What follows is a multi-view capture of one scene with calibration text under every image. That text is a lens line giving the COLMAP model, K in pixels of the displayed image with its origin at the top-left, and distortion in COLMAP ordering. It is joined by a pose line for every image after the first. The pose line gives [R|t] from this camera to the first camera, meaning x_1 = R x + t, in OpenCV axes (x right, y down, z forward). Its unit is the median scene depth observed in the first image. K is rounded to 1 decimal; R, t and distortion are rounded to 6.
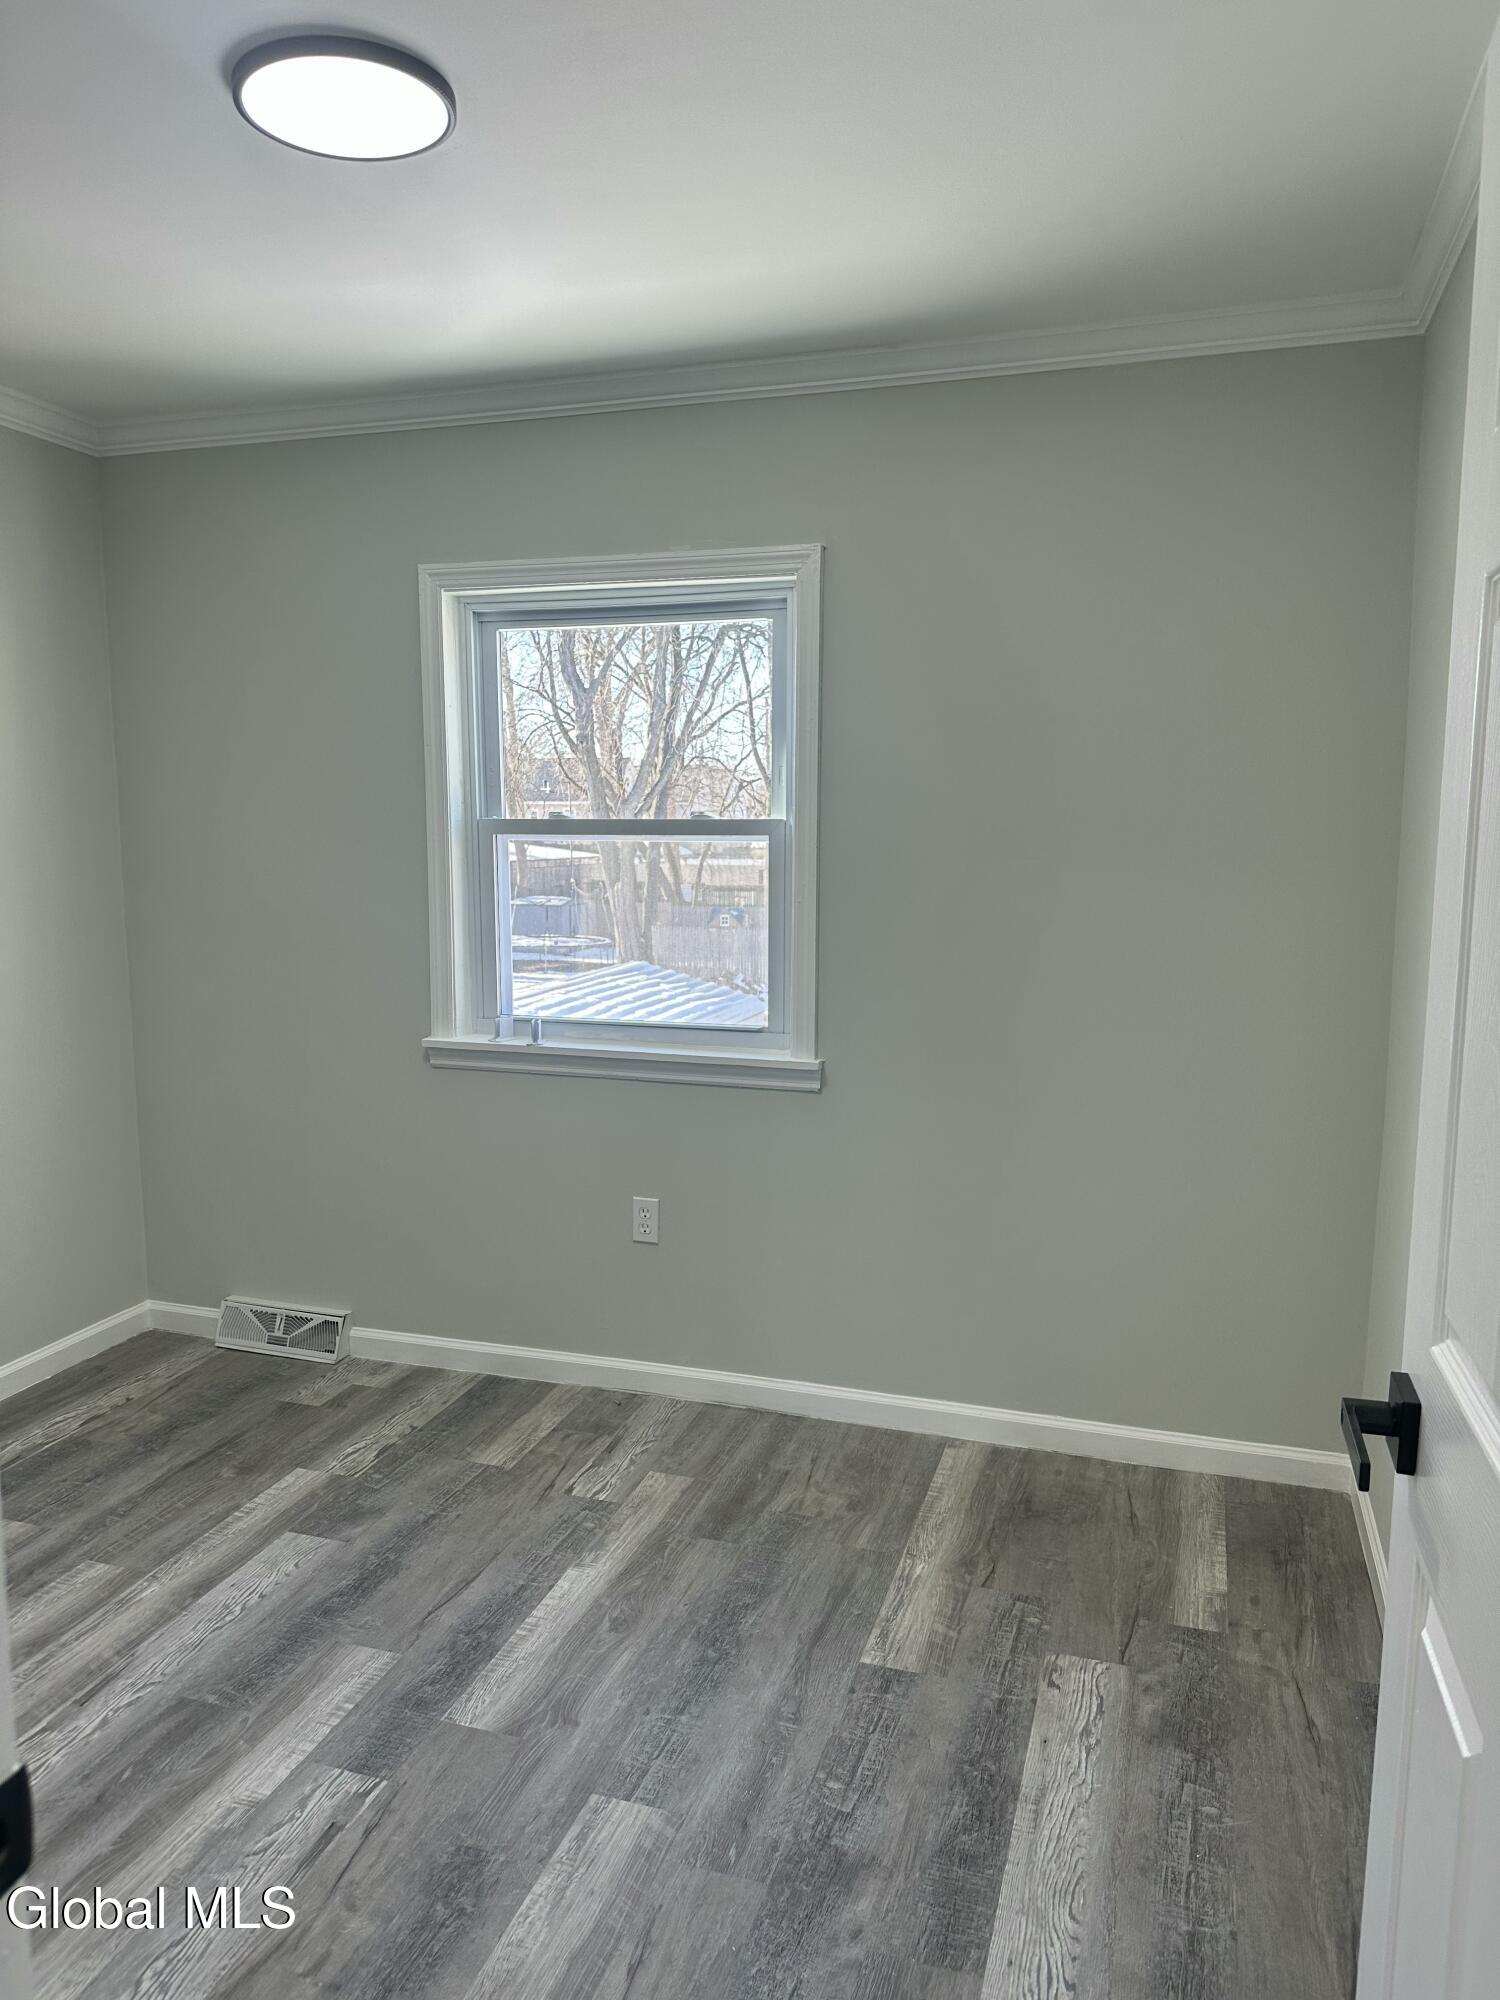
lens RADIAL K [[1417.6, 0, 745.0], [0, 1417.6, 998.8], [0, 0, 1]] dist [0.000981, 0.000039]
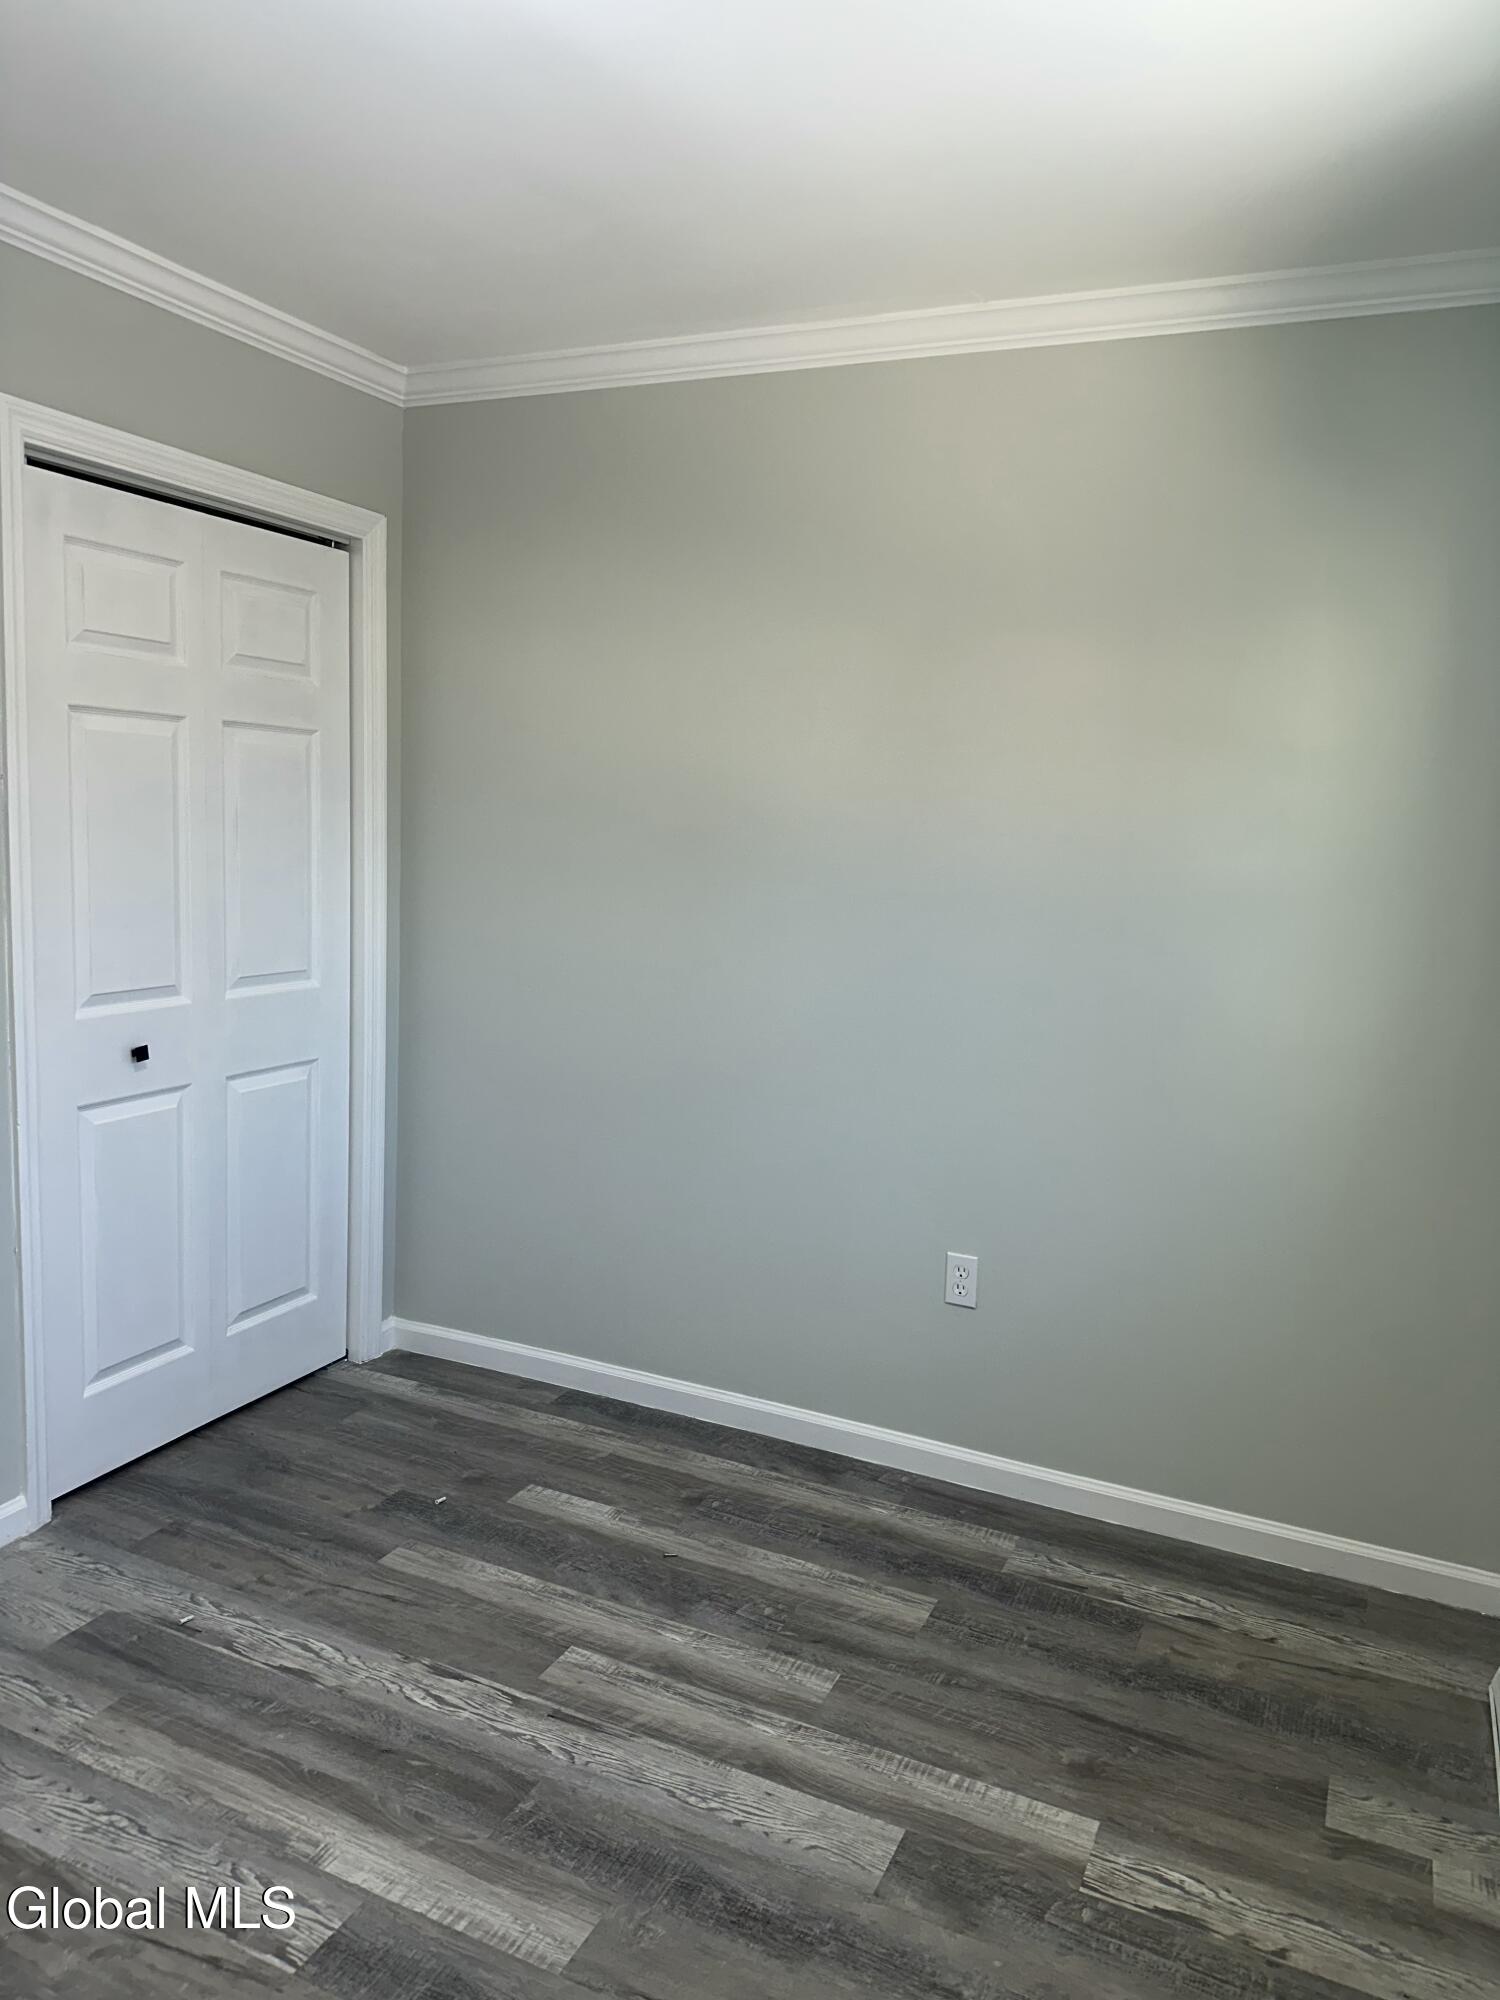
lens RADIAL K [[1417.6, 0, 744.7], [0, 1417.6, 1002.1], [0, 0, 1]] dist [0.000981, 0.000039]
pose [[-0.129289, 0.126301, -0.983531, 0.332465], [-0.165605, 0.975175, 0.146997, -0.119843], [0.977681, 0.181882, -0.105164, 0.910257]]
